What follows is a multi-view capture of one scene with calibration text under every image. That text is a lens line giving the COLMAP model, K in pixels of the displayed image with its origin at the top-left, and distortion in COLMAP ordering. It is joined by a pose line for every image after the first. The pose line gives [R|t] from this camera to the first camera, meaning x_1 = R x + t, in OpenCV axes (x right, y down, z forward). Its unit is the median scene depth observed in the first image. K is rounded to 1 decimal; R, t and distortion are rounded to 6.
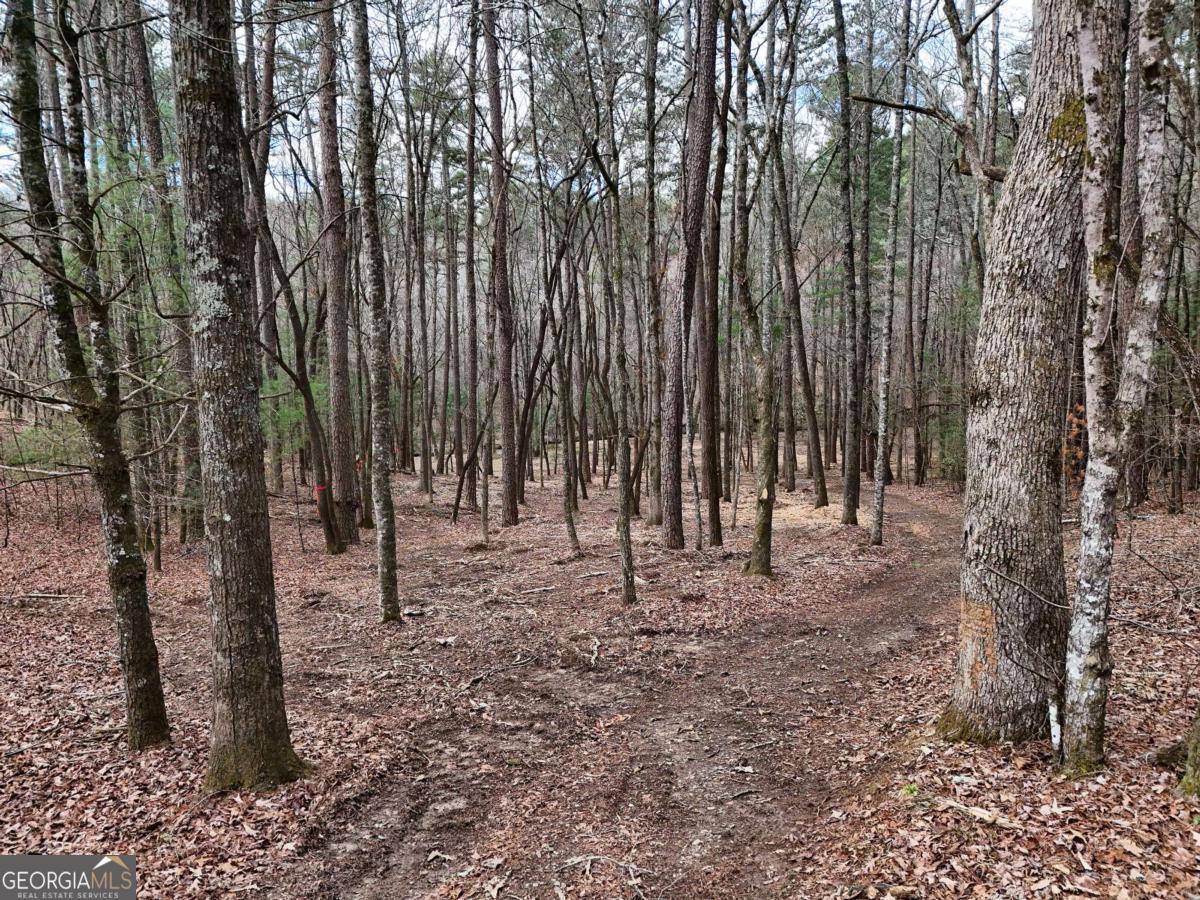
lens RADIAL K [[843.1, 0, 600.3], [0, 843.1, 450.4], [0, 0, 1]] dist [0.003516, -0.004148]
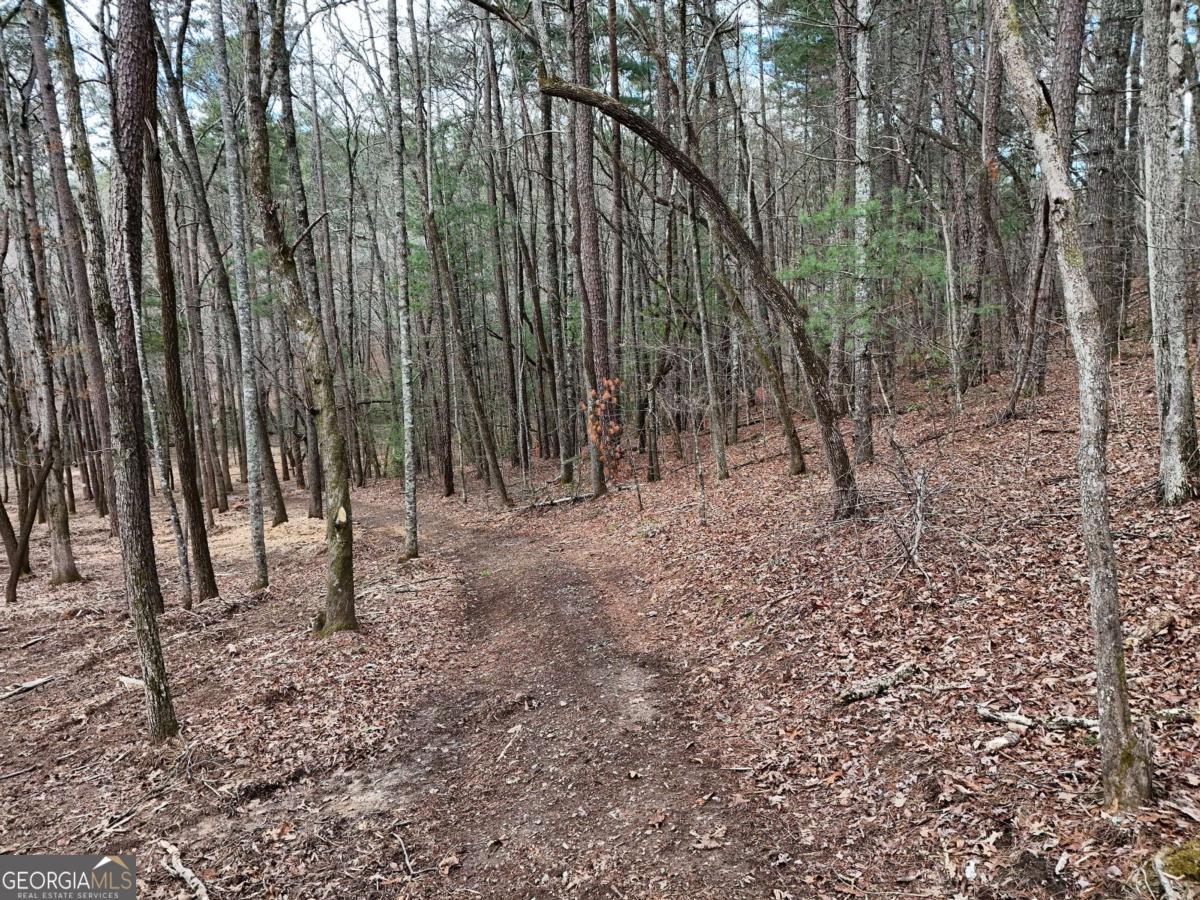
lens RADIAL K [[843.1, 0, 599.9], [0, 843.1, 452.3], [0, 0, 1]] dist [0.003516, -0.004148]
pose [[0.765392, -0.094696, 0.636560, -0.077205], [0.097838, 0.994740, 0.030341, -0.000440], [-0.636084, 0.039057, 0.770630, 0.314857]]
